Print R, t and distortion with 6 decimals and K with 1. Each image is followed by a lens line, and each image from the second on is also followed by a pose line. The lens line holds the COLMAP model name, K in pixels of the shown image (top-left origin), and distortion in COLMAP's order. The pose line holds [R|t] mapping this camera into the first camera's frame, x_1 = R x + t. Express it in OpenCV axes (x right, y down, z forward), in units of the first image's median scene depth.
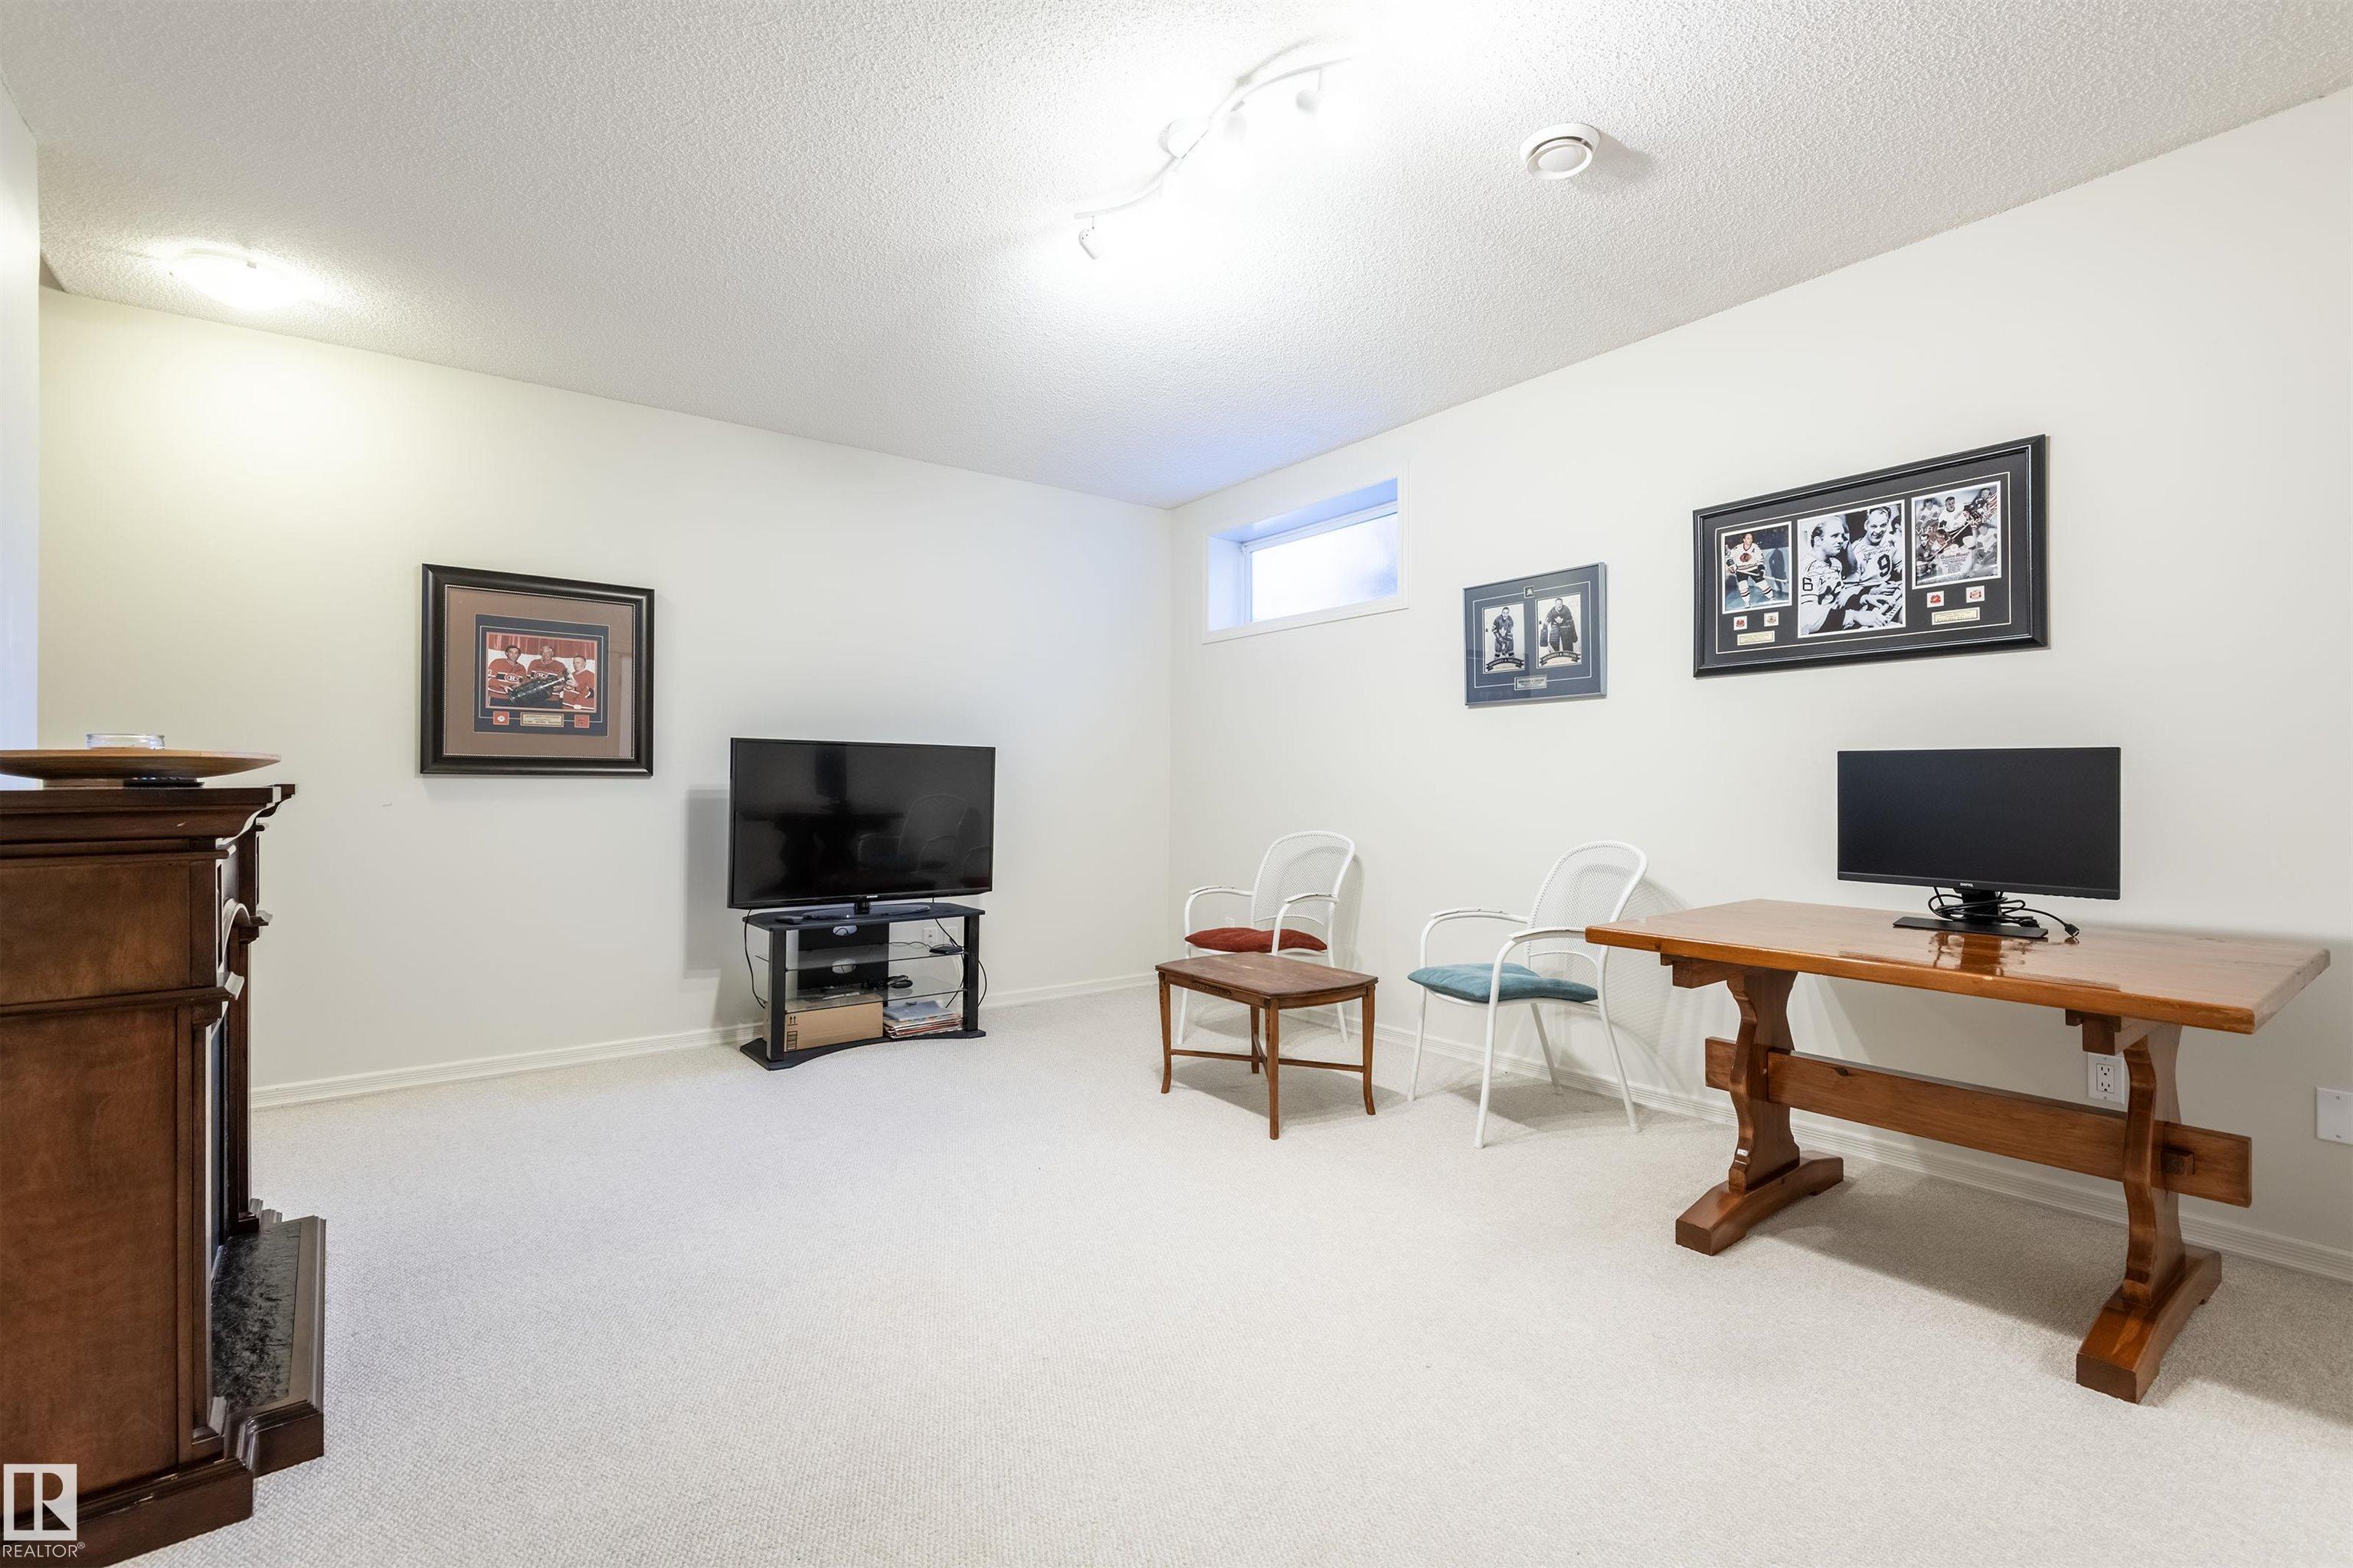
lens RADIAL K [[1094.8, 0, 1181.6], [0, 1094.8, 781.1], [0, 0, 1]] dist [0.007310, -0.000851]
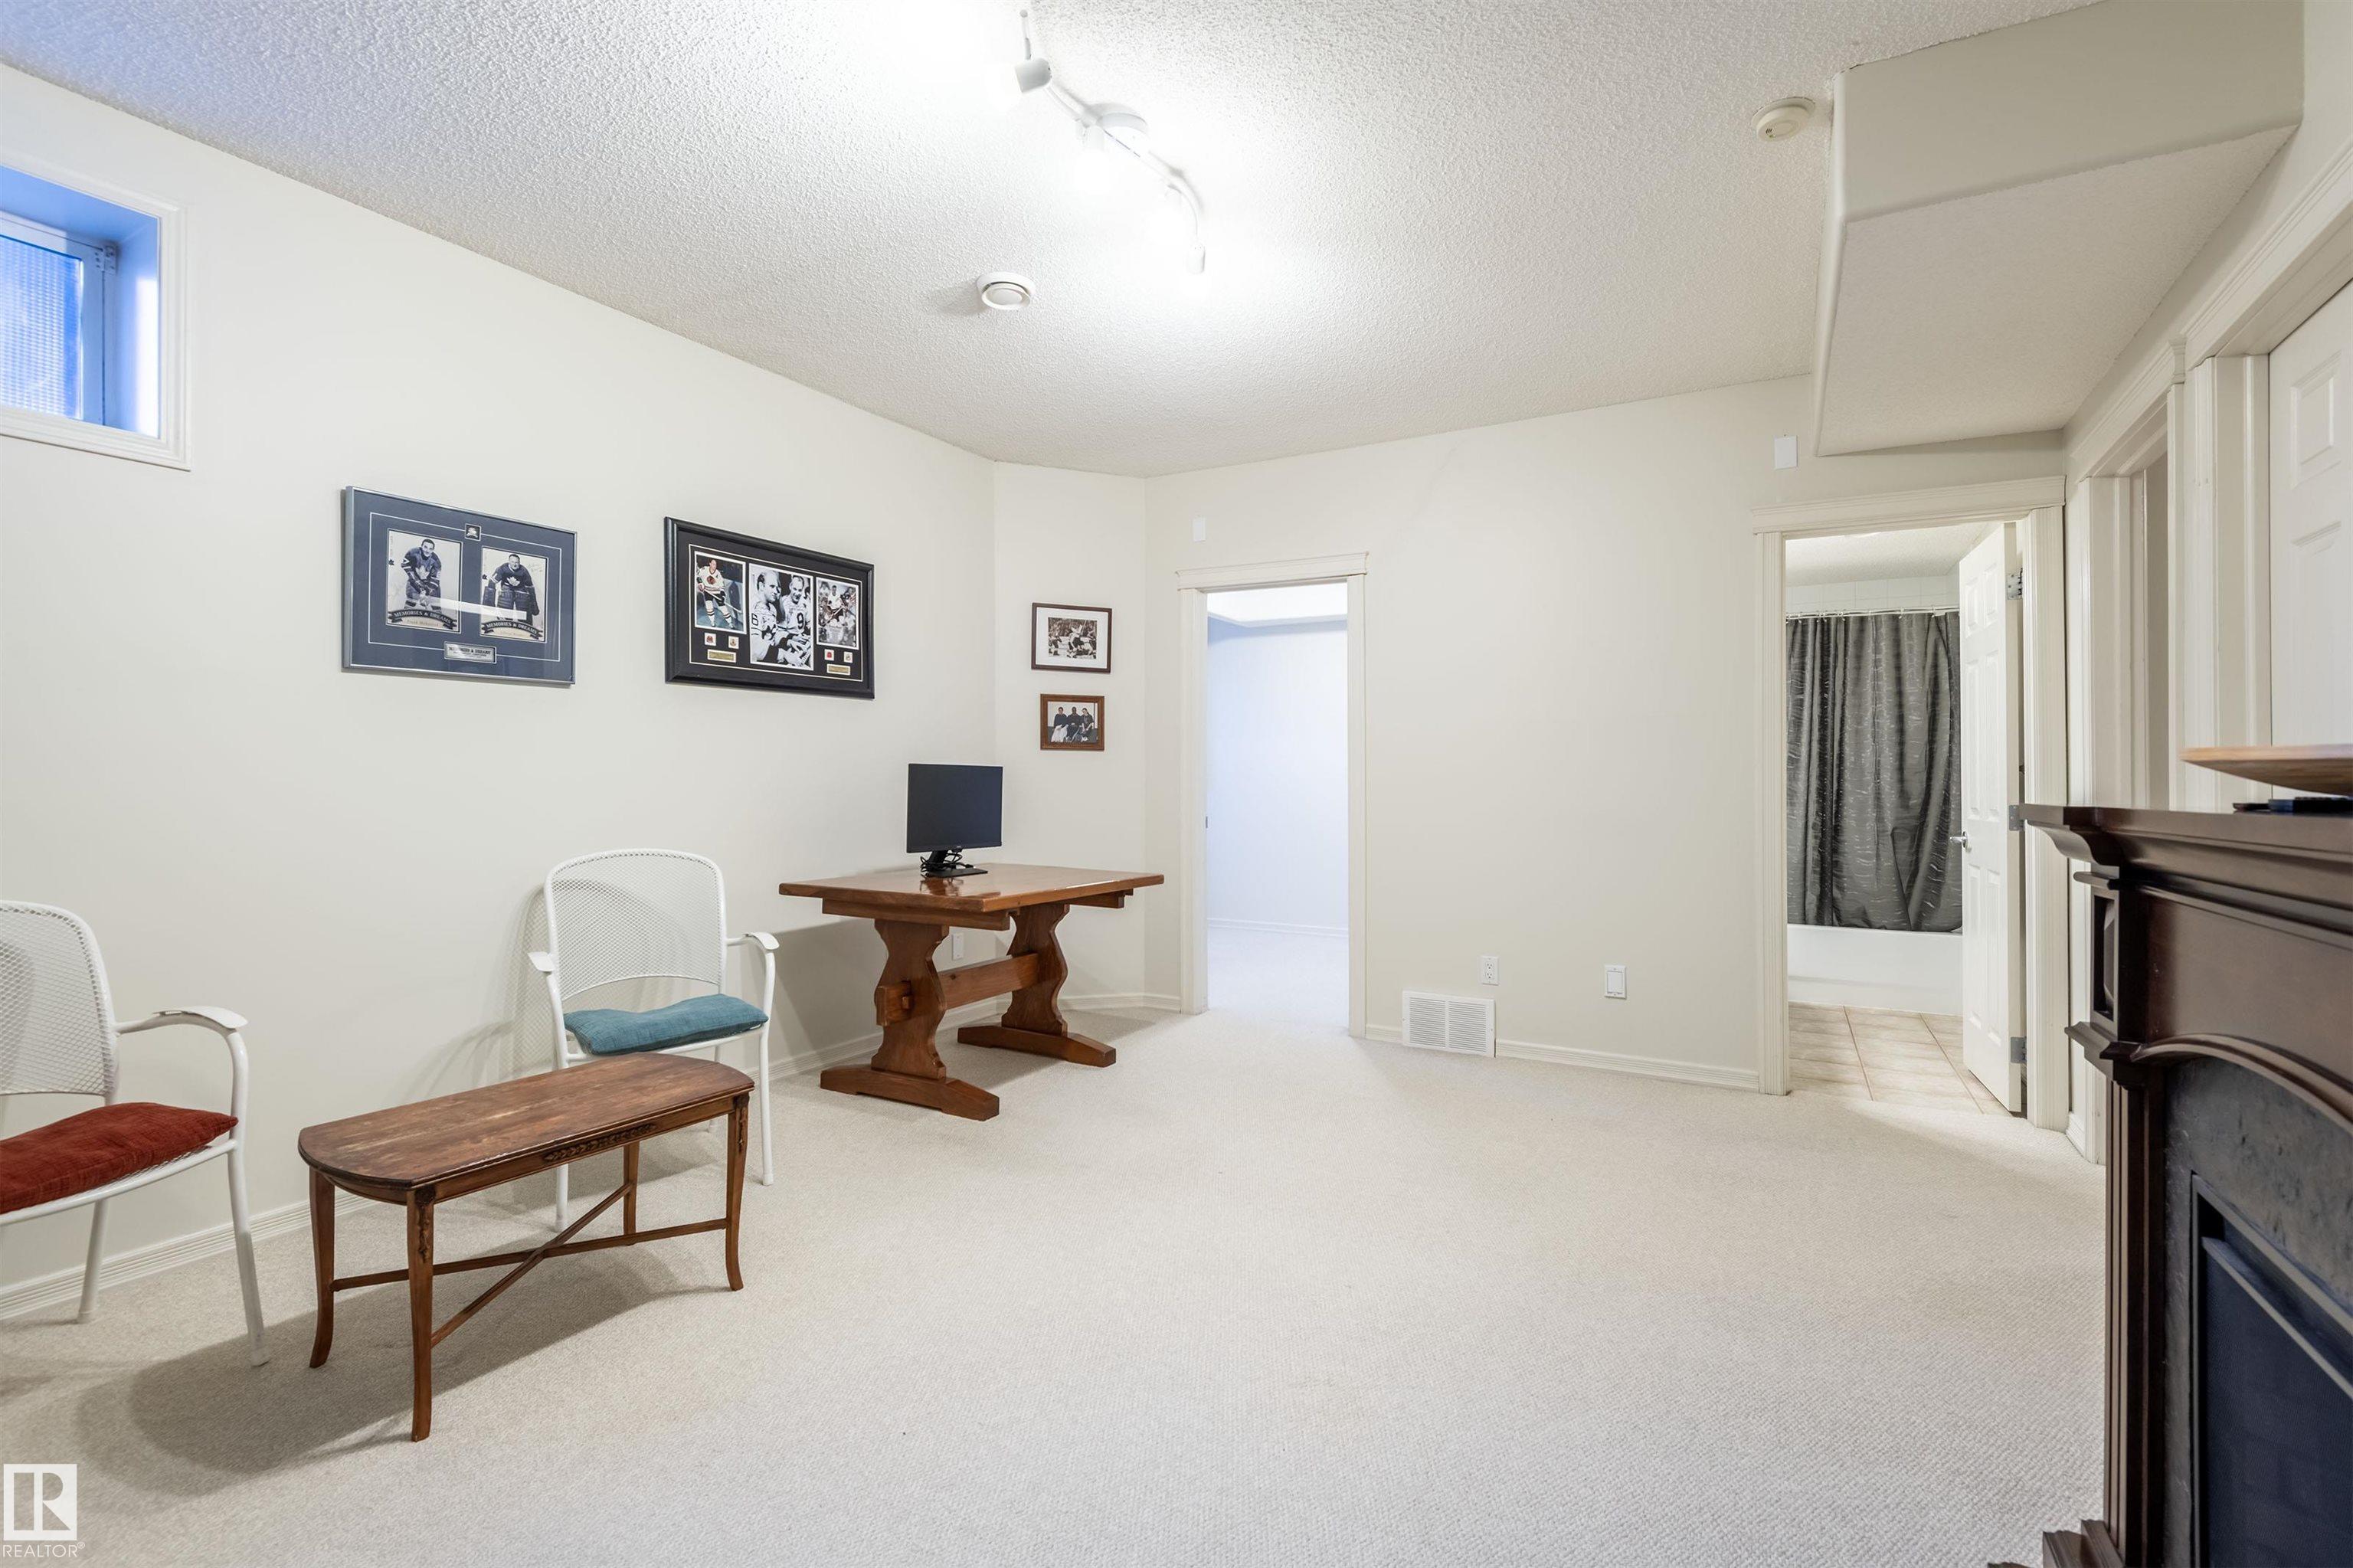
lens RADIAL K [[1094.8, 0, 1139.4], [0, 1094.8, 782.7], [0, 0, 1]] dist [0.007310, -0.000851]
pose [[-0.397015, 0.000672, 0.917812, -0.685270], [-0.003463, 0.999992, -0.002230, 0.000050], [-0.917806, -0.004064, -0.397010, 1.073789]]
